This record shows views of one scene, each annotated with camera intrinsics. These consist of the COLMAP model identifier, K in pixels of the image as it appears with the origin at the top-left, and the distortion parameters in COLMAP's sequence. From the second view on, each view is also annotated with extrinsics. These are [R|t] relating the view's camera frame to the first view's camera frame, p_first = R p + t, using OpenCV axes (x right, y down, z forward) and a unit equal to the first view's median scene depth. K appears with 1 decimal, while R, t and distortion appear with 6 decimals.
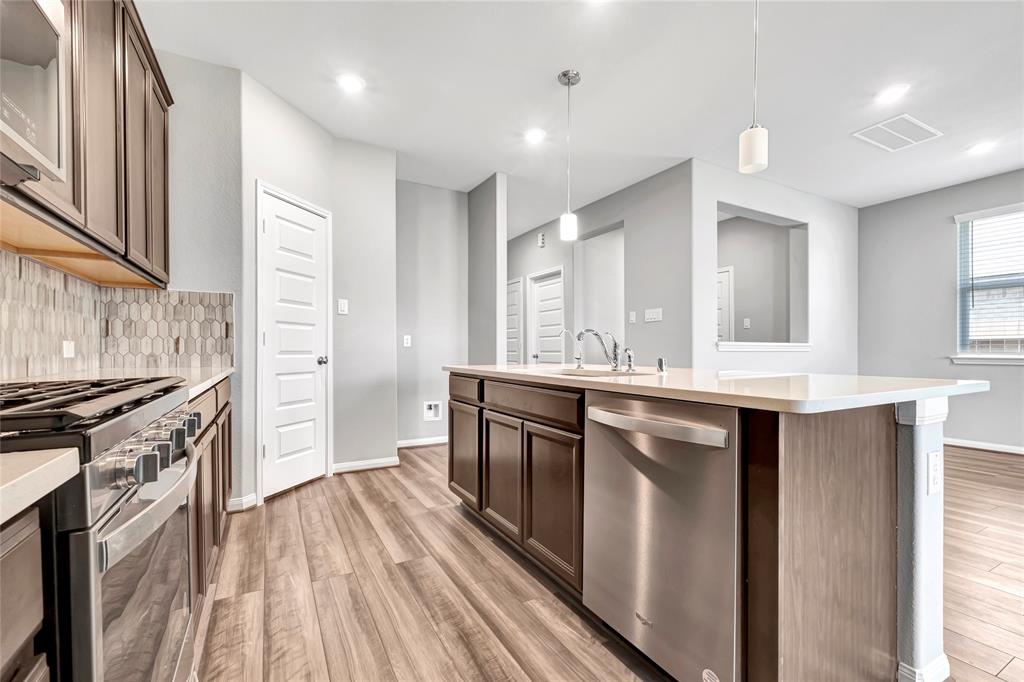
lens RADIAL K [[446.5, 0, 513.0], [0, 446.5, 348.2], [0, 0, 1]] dist [-0.010810, -0.000379]
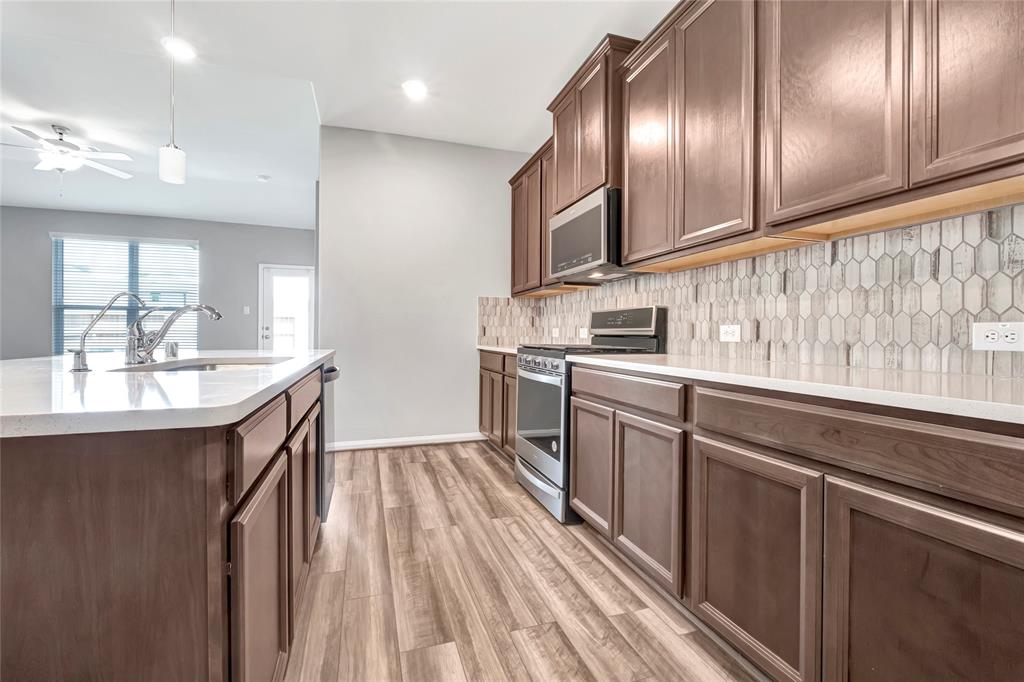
lens RADIAL K [[446.5, 0, 511.5], [0, 446.5, 336.6], [0, 0, 1]] dist [-0.010810, -0.000379]
pose [[-0.983219, -0.007830, 0.182263, -0.562979], [-0.006380, 0.999943, 0.008539, 0.000270], [-0.182320, 0.007233, -0.983213, 1.971569]]
